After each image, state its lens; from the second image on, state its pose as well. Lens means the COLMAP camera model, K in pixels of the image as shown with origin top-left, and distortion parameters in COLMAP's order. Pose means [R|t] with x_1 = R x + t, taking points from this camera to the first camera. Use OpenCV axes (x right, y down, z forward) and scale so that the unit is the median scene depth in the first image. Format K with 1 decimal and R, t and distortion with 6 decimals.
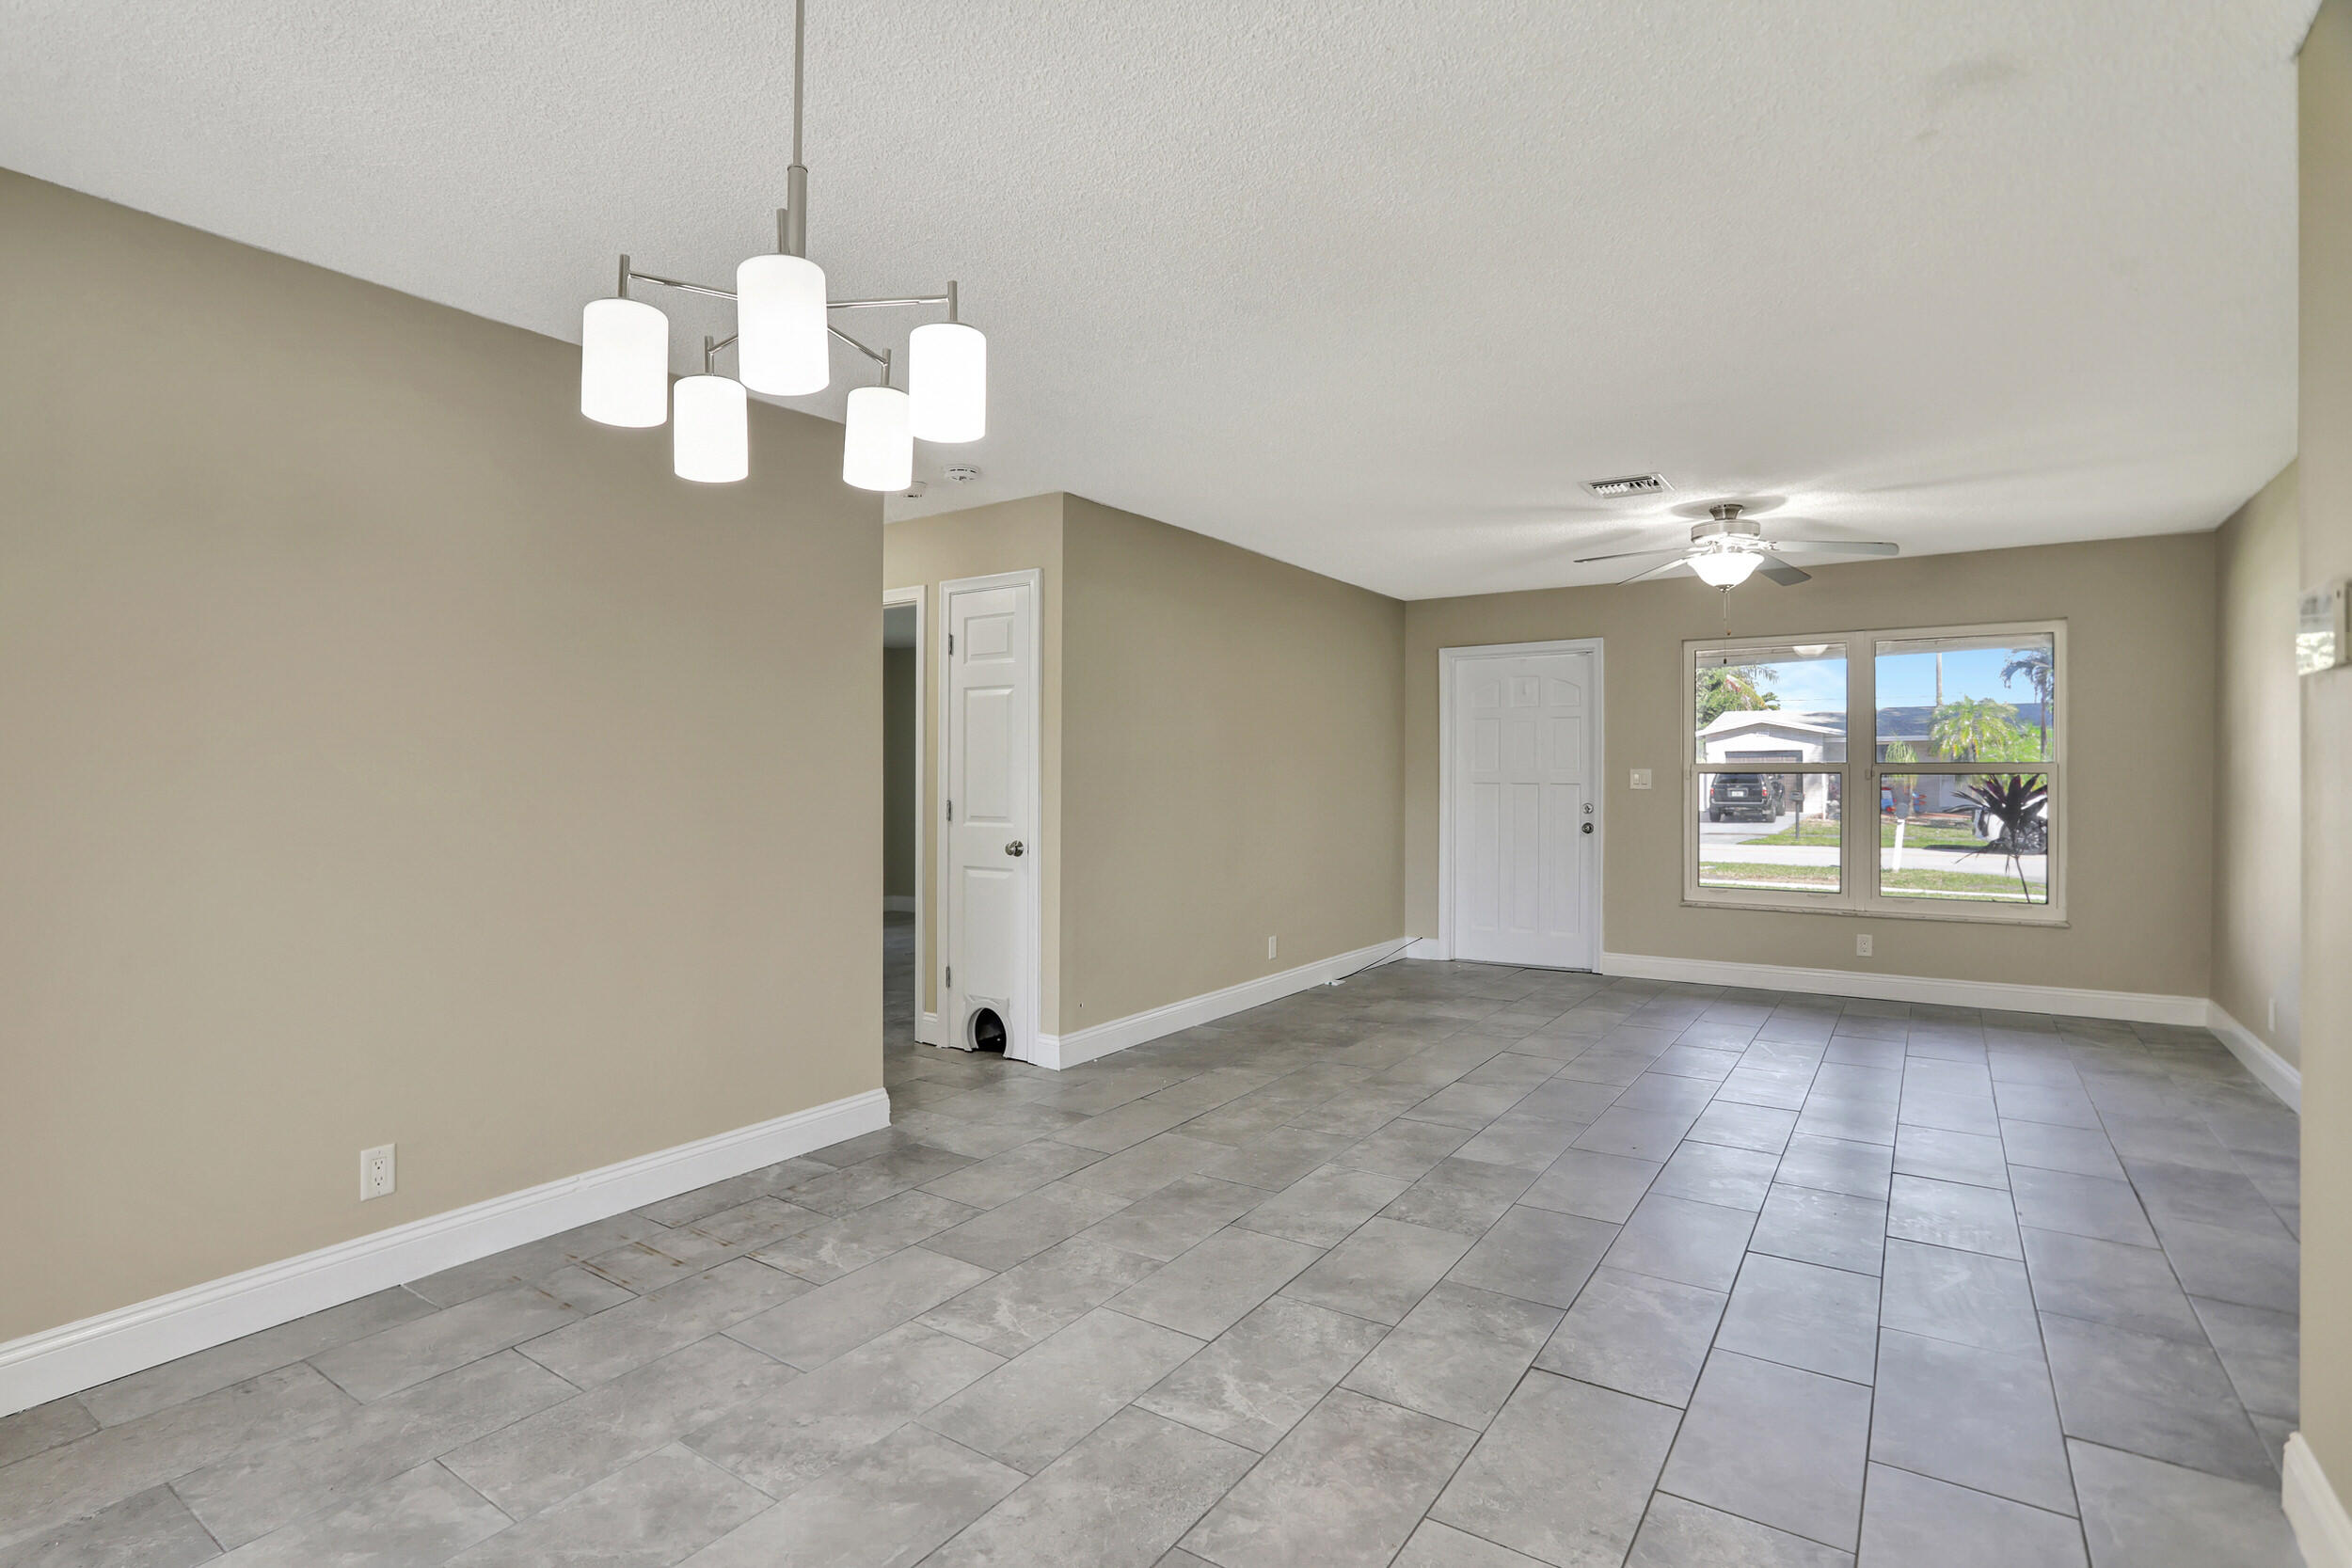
lens RADIAL K [[1166.0, 0, 1118.0], [0, 1166.0, 779.5], [0, 0, 1]] dist [-0.060716, 0.026027]
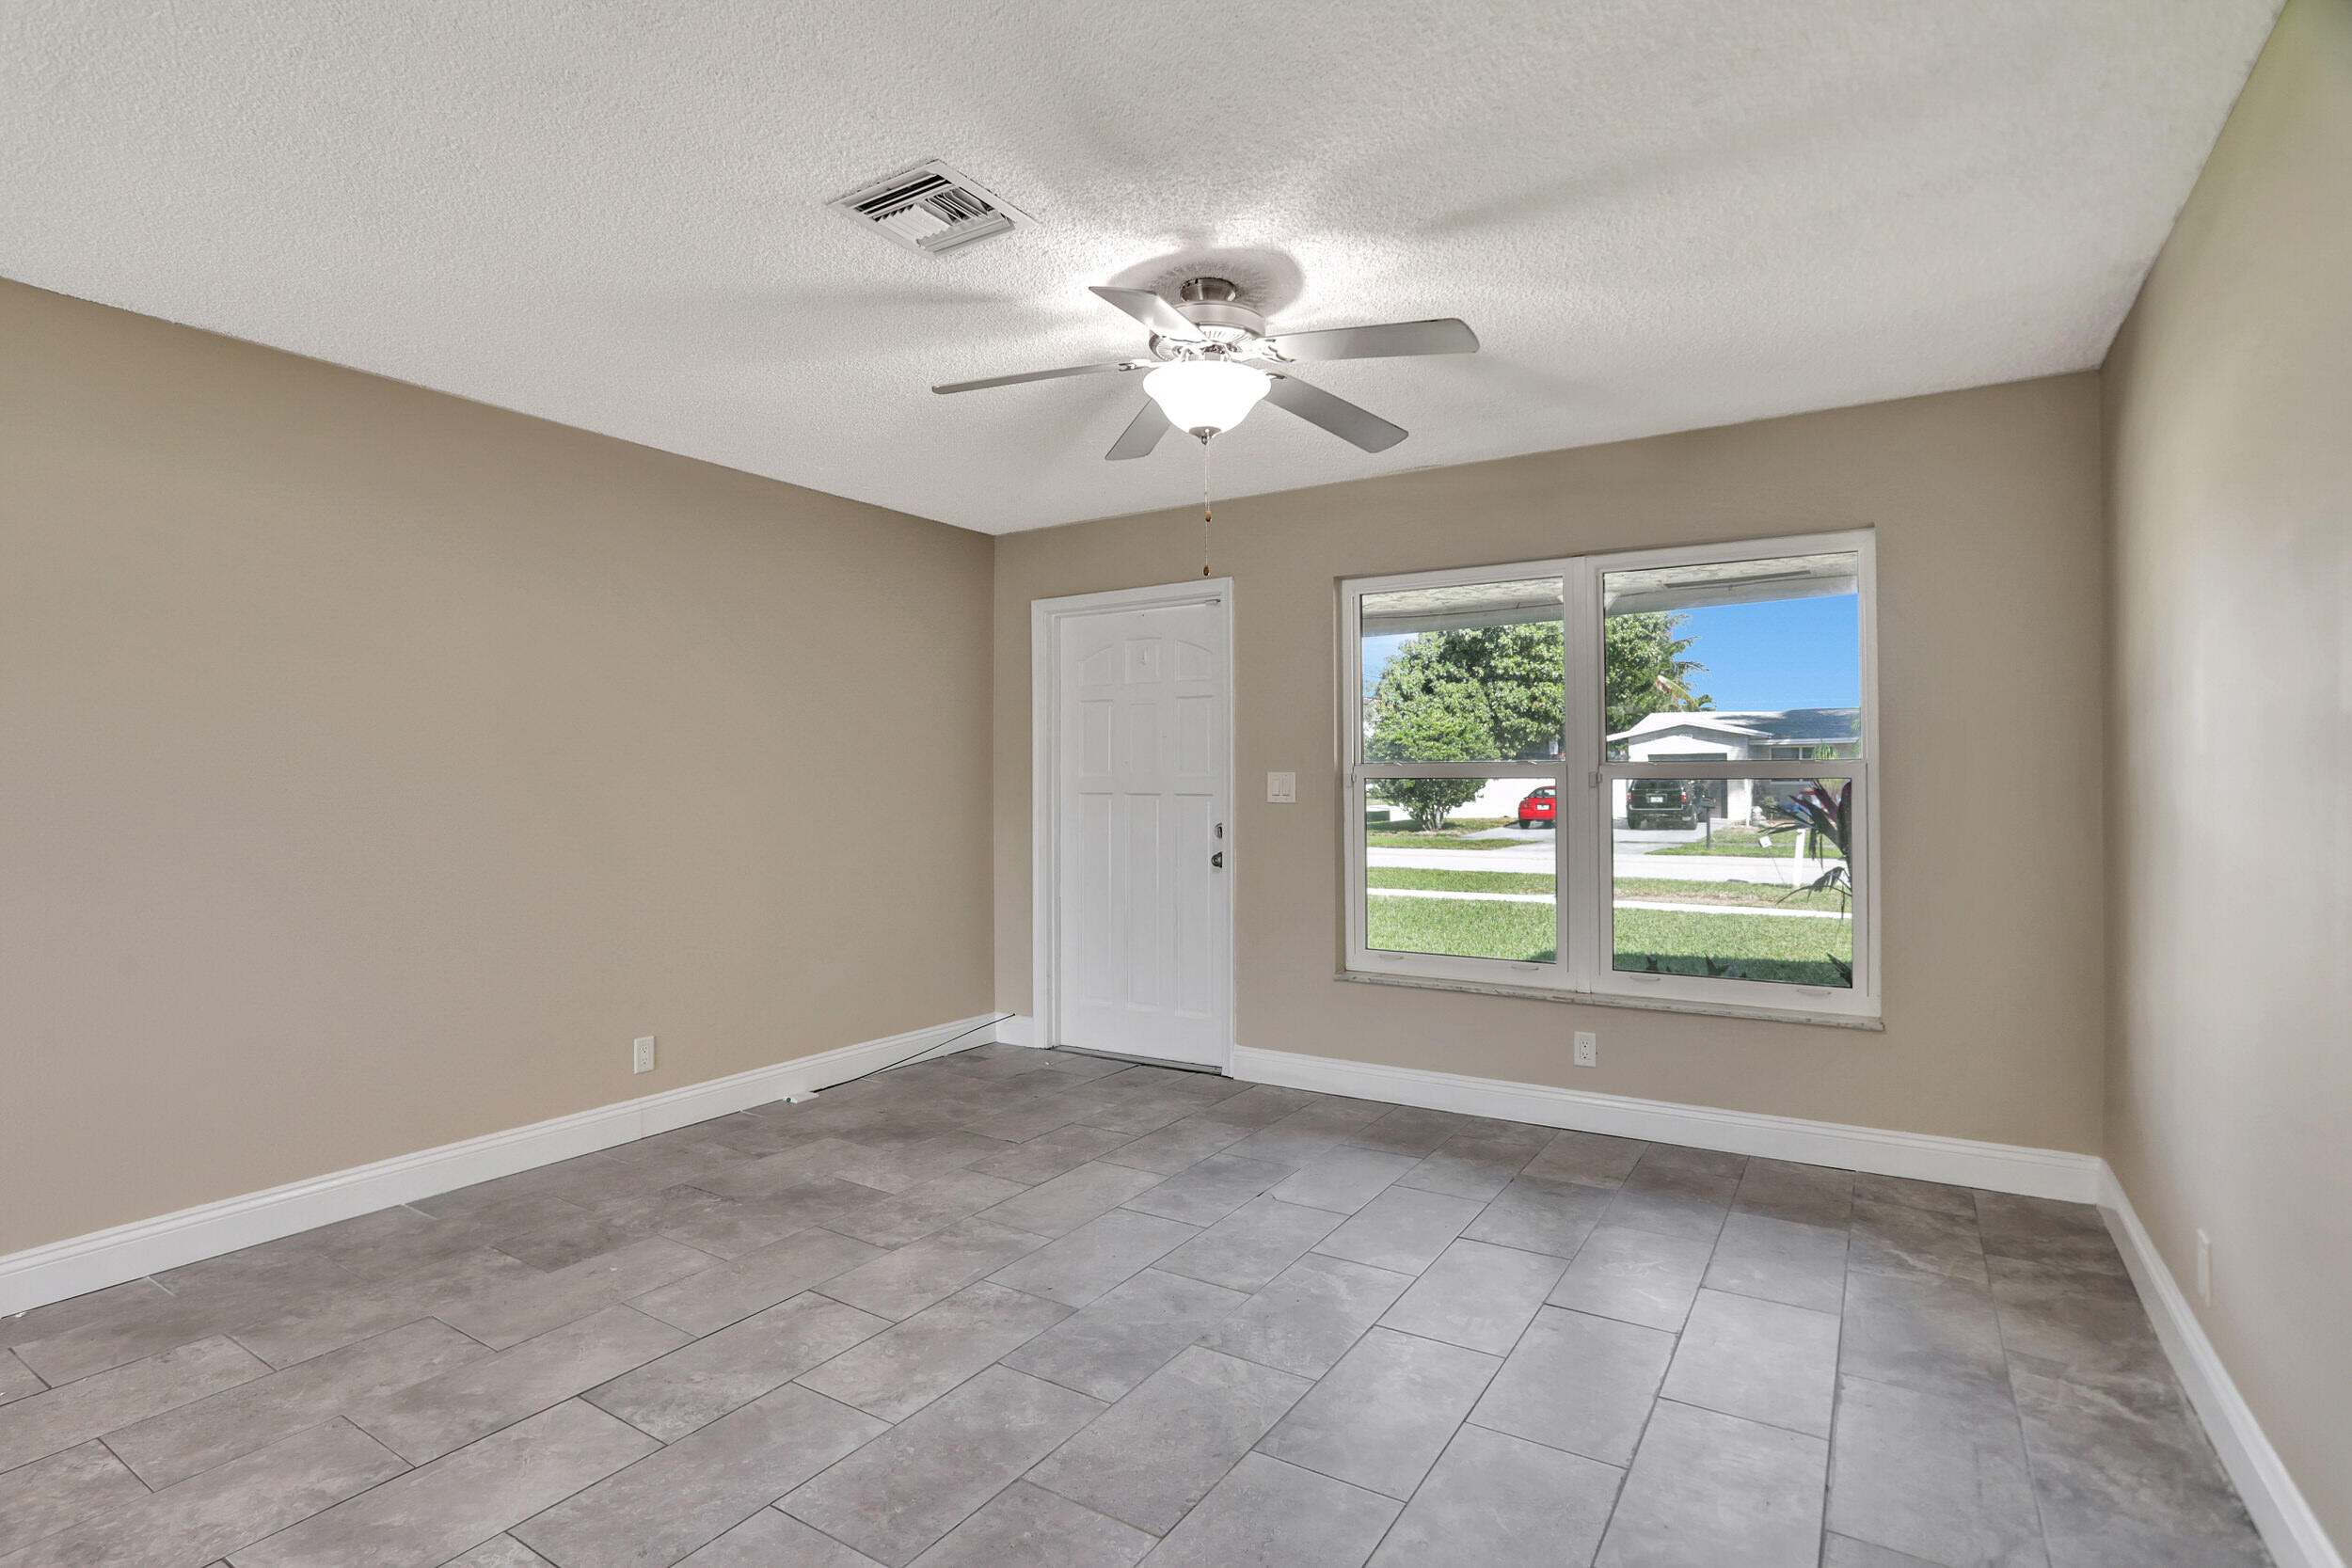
lens RADIAL K [[1166.0, 0, 1118.0], [0, 1166.0, 779.5], [0, 0, 1]] dist [-0.060716, 0.026027]
pose [[0.999556, -0.003241, 0.029632, 0.373938], [0.003394, 0.999981, -0.005126, -0.002061], [-0.029615, 0.005225, 0.999548, 0.363061]]
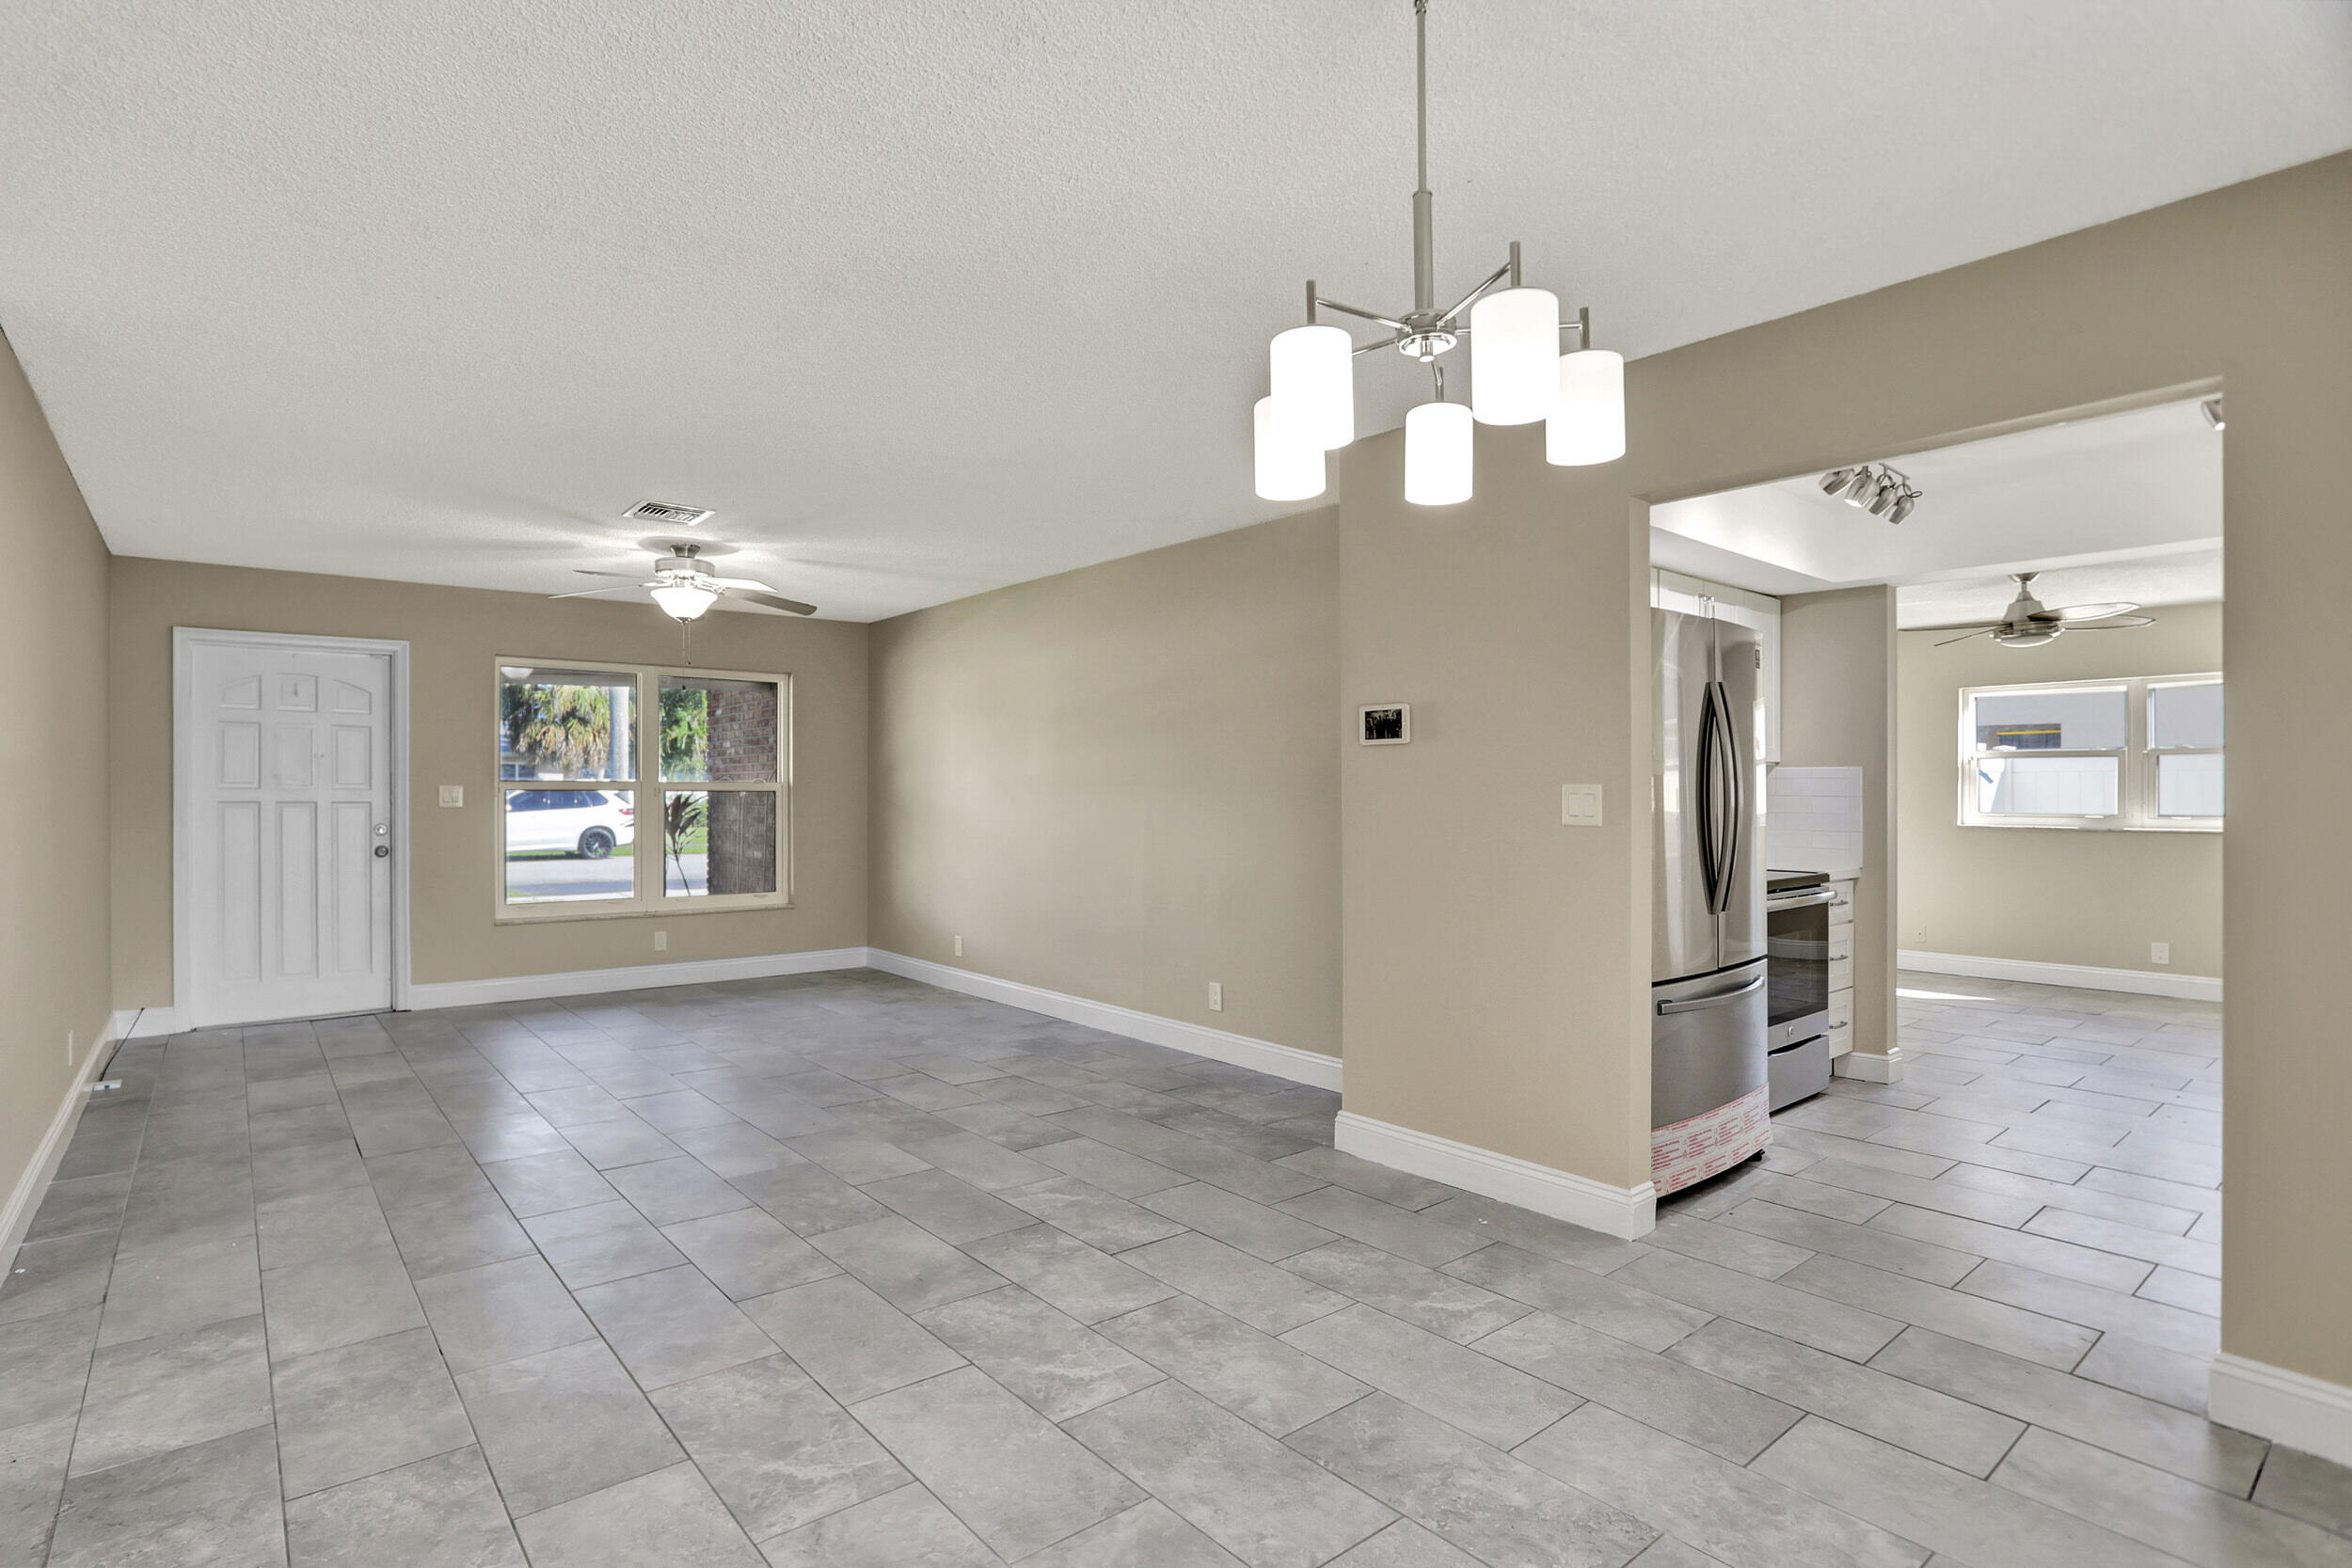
lens RADIAL K [[1166.0, 0, 1118.0], [0, 1166.0, 779.5], [0, 0, 1]] dist [-0.060716, 0.026027]
pose [[0.274821, 0.012369, 0.961416, -0.328972], [0.004274, 0.999892, -0.014086, 0.001602], [-0.961486, 0.007980, 0.274738, 0.238654]]
